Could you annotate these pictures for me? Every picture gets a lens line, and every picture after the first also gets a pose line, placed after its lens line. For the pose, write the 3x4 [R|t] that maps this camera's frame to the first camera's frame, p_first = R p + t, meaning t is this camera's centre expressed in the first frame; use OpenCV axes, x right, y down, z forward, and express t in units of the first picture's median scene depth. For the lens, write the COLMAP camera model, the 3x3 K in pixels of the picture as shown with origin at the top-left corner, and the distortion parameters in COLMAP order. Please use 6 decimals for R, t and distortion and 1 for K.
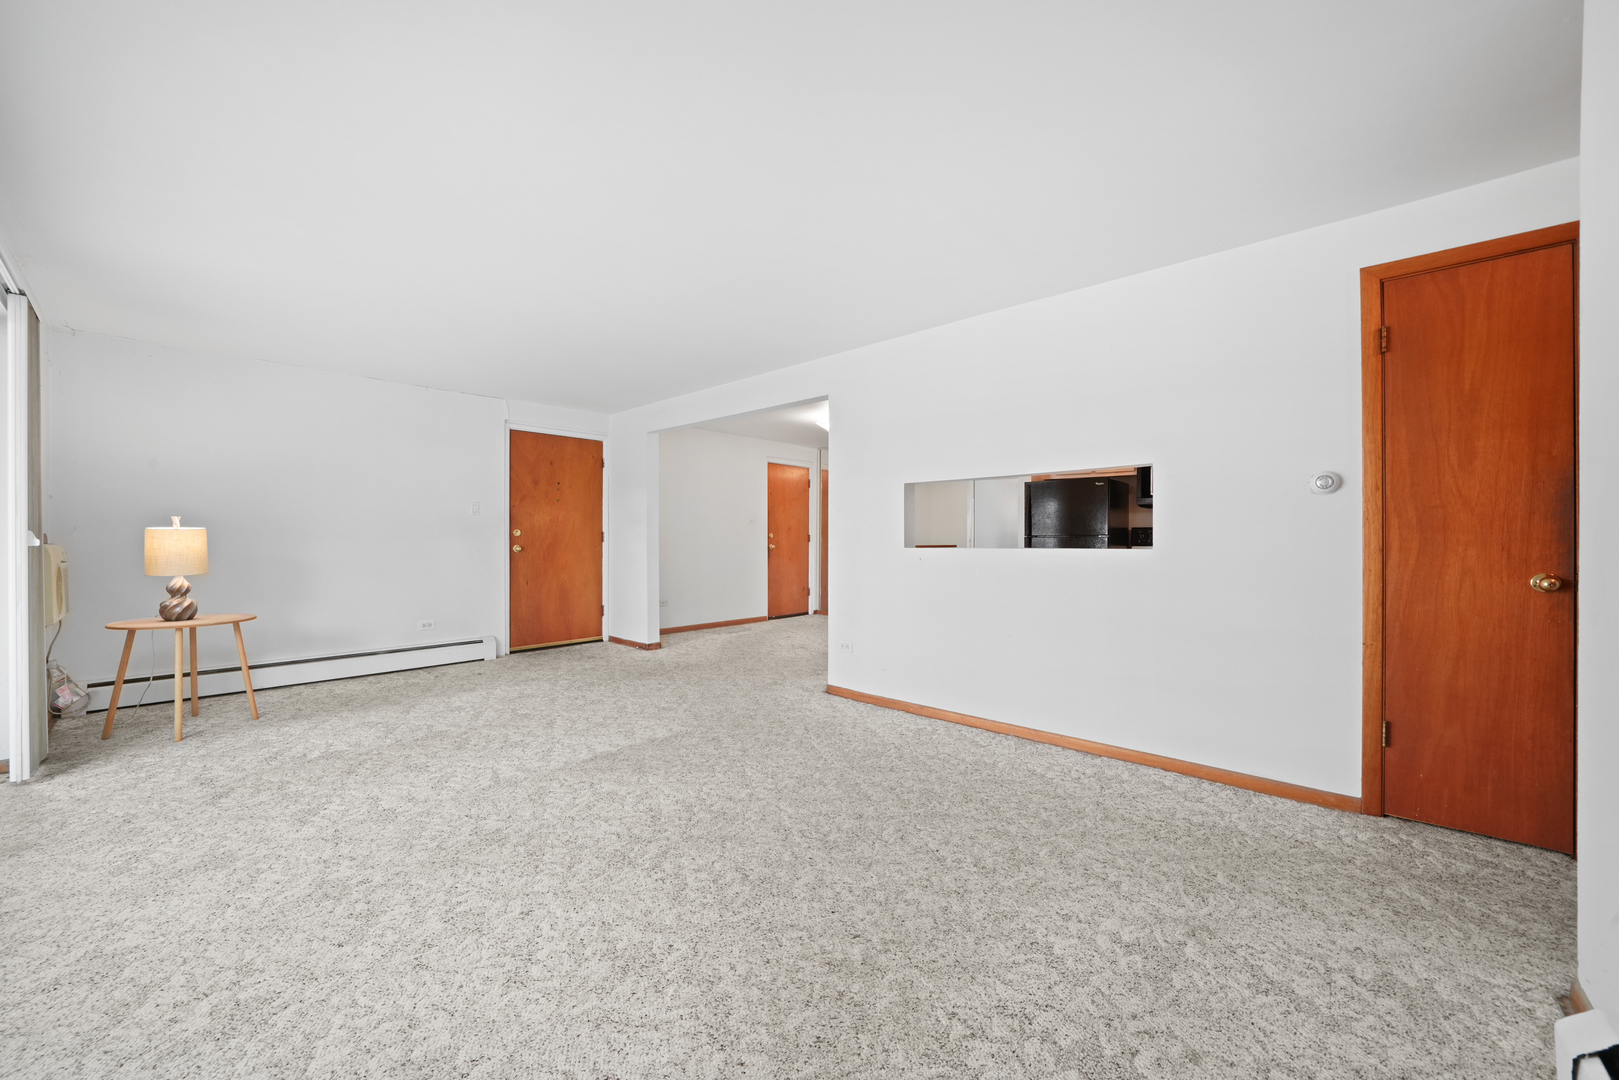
lens RADIAL K [[602.7, 0, 785.9], [0, 602.7, 538.7], [0, 0, 1]] dist [-0.016330, -0.000207]
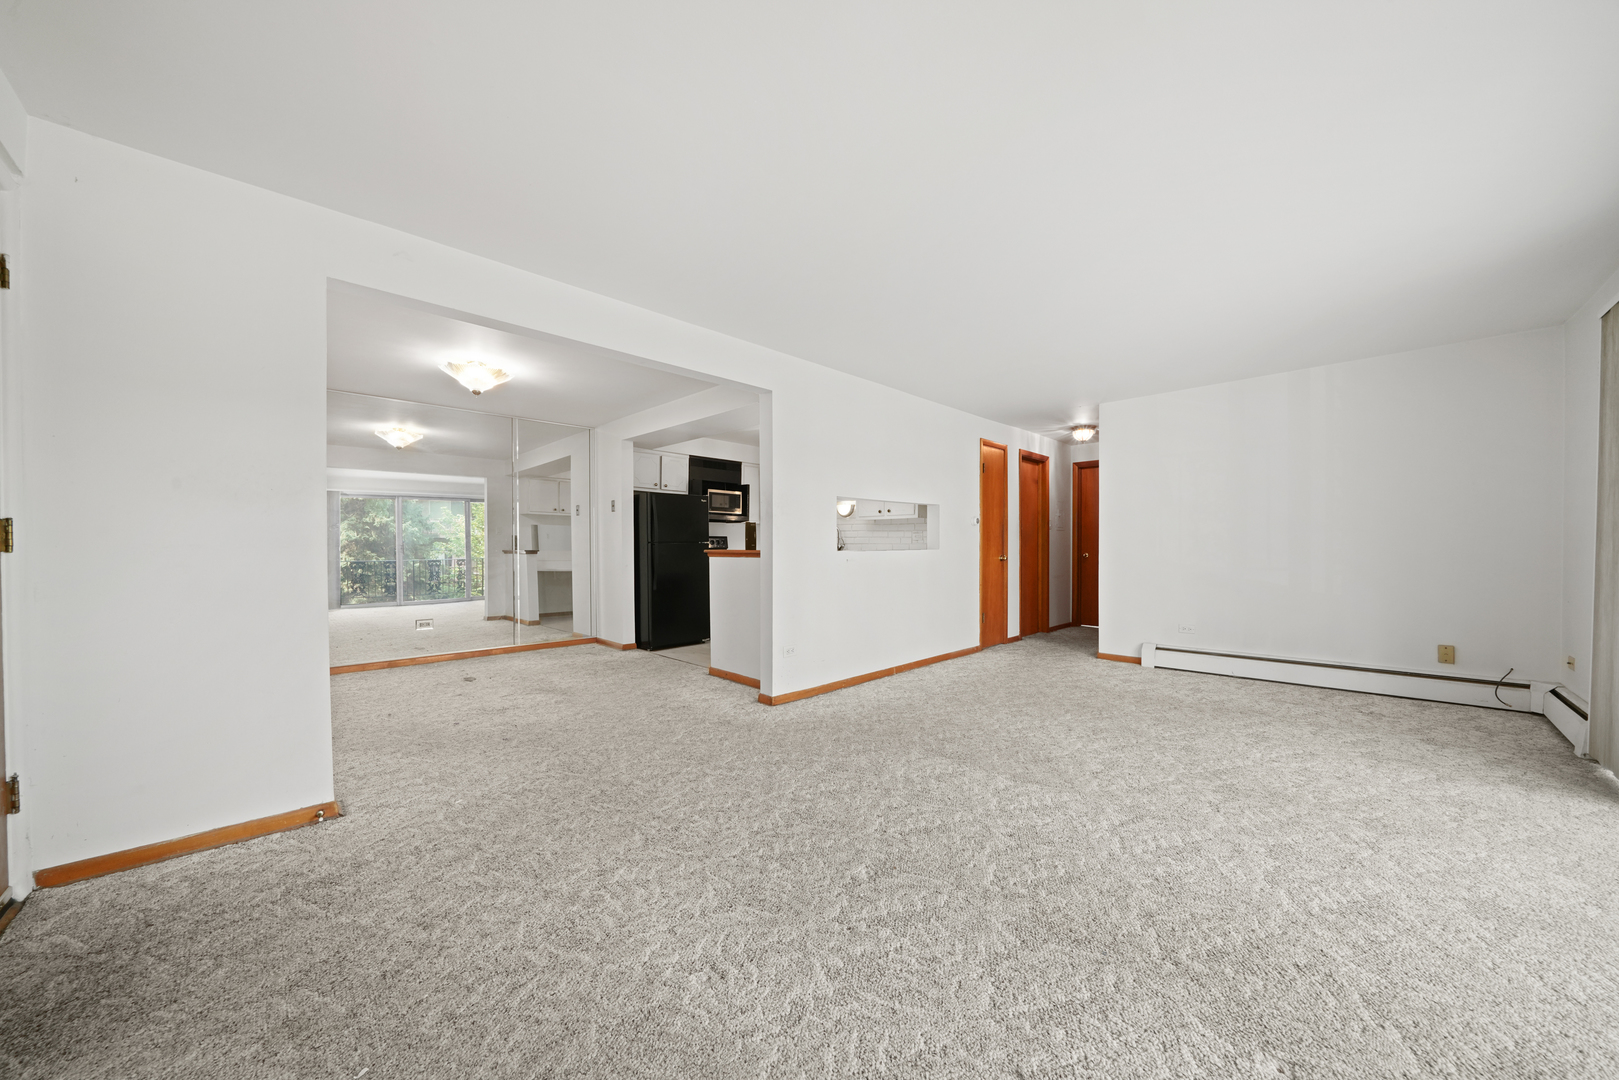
lens RADIAL K [[572.6, 0, 807.8], [0, 572.6, 548.2], [0, 0, 1]] dist [-0.020812, 0.000103]
pose [[0.018210, -0.002831, 0.999830, -1.159720], [0.000562, 0.999996, 0.002822, 0.005634], [-0.999834, 0.000511, 0.018212, 1.291124]]
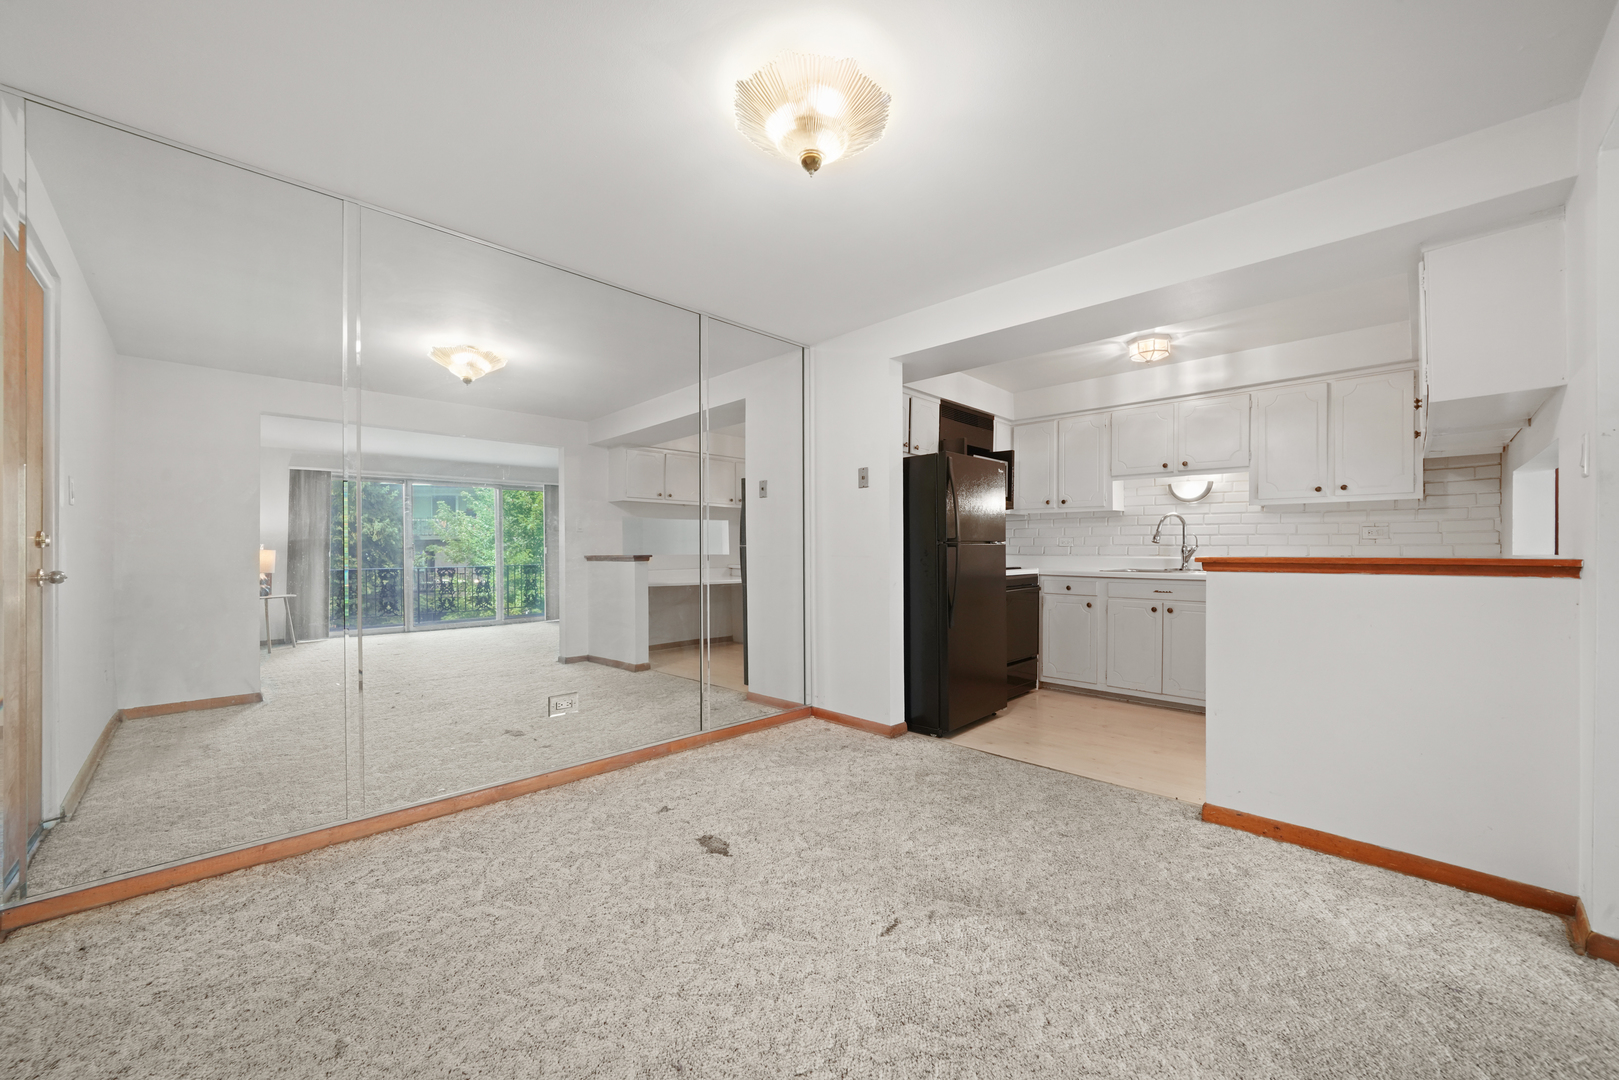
lens RADIAL K [[622.9, 0, 805.3], [0, 622.9, 552.5], [0, 0, 1]] dist [-0.013329, 0.000043]
pose [[0.009860, -0.006883, 0.999928, -0.407646], [0.002329, 0.999974, 0.006860, 0.000179], [-0.999949, 0.002261, 0.009875, 2.104371]]
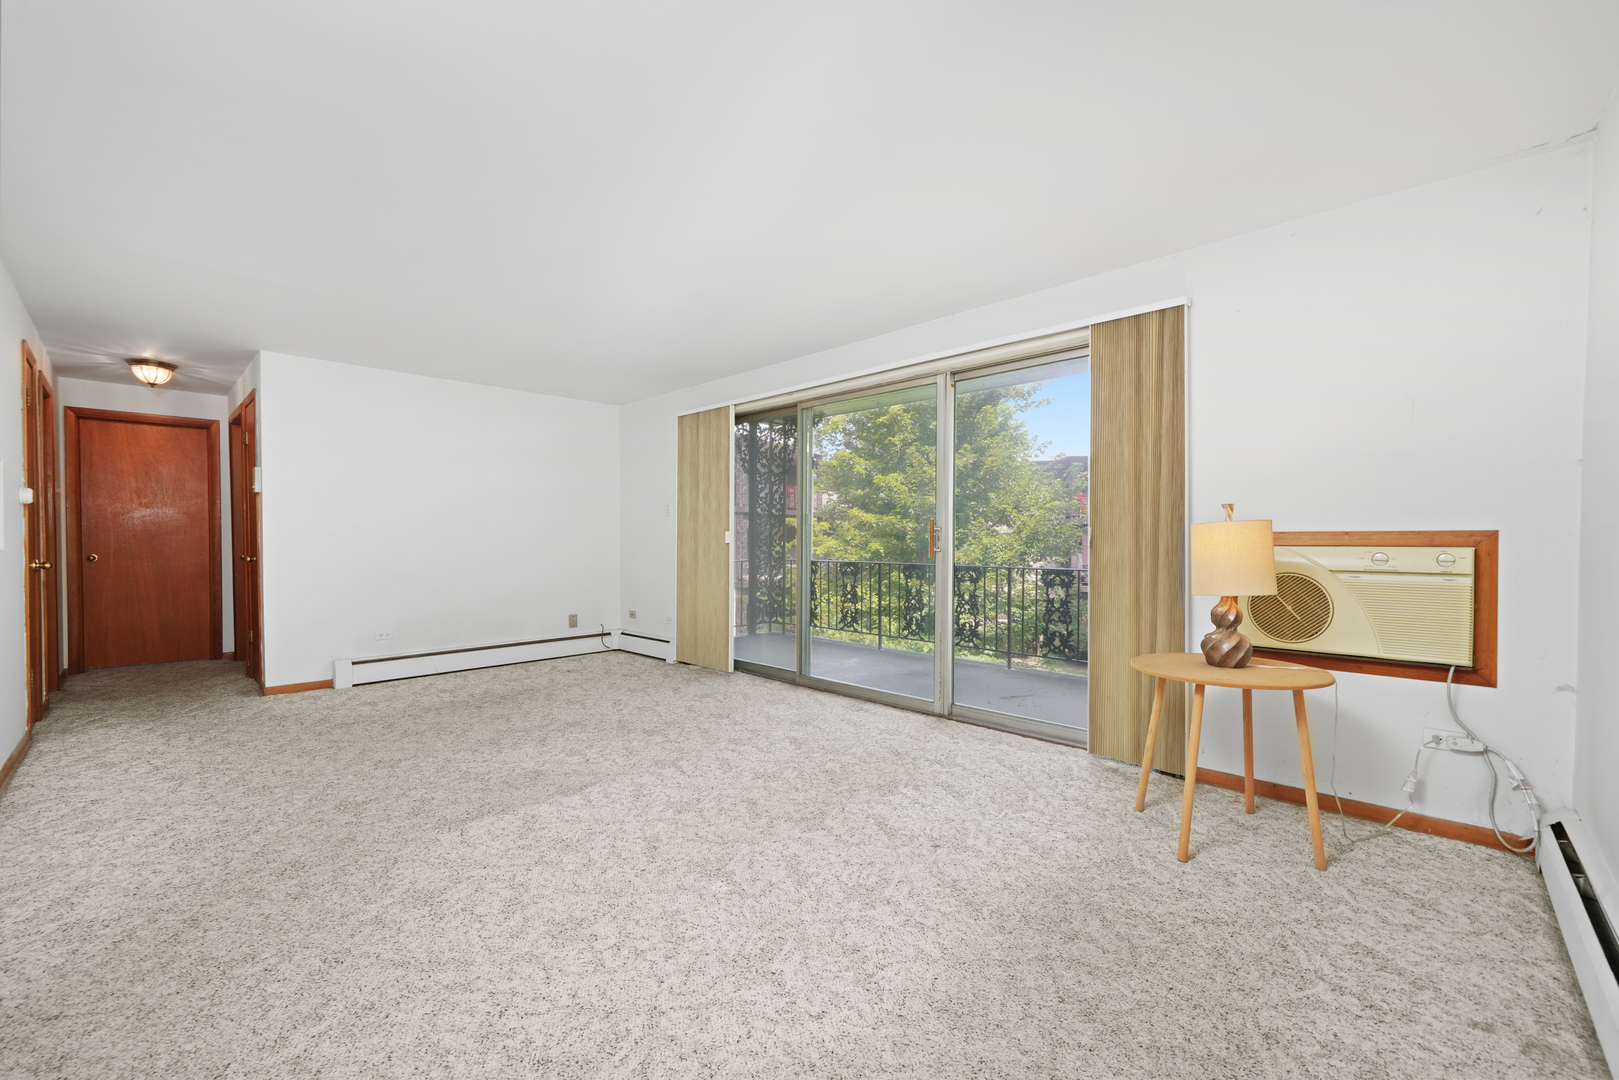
lens RADIAL K [[652.0, 0, 809.5], [0, 652.0, 540.0], [0, 0, 1]] dist [0.000085, 0.004280]
pose [[-0.999998, 0.000931, -0.001484, -0.636903], [0.000936, 0.999994, -0.003244, 0.001239], [0.001481, -0.003246, -0.999994, 1.917120]]
